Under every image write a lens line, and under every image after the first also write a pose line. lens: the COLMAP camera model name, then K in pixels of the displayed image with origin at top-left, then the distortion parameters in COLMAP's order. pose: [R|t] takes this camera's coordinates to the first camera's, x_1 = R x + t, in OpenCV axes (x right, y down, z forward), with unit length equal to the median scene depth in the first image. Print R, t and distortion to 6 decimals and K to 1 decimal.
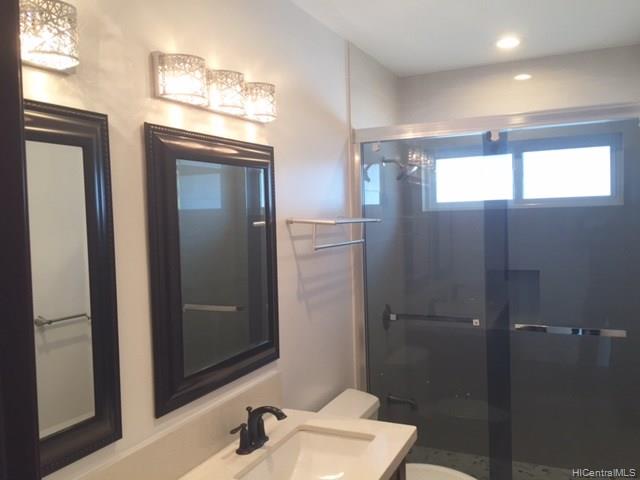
lens RADIAL K [[559.6, 0, 320.5], [0, 559.6, 246.1], [0, 0, 1]] dist [0.063237, -0.081995]
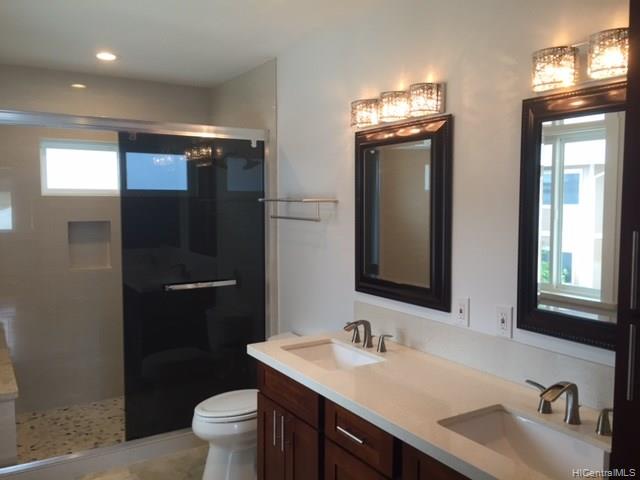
lens RADIAL K [[559.6, 0, 320.5], [0, 559.6, 246.1], [0, 0, 1]] dist [0.063237, -0.081995]
pose [[0.548070, -0.035813, 0.835666, -1.114539], [0.038721, 0.999098, 0.017422, 0.033080], [-0.835536, 0.022809, 0.548962, 0.297260]]
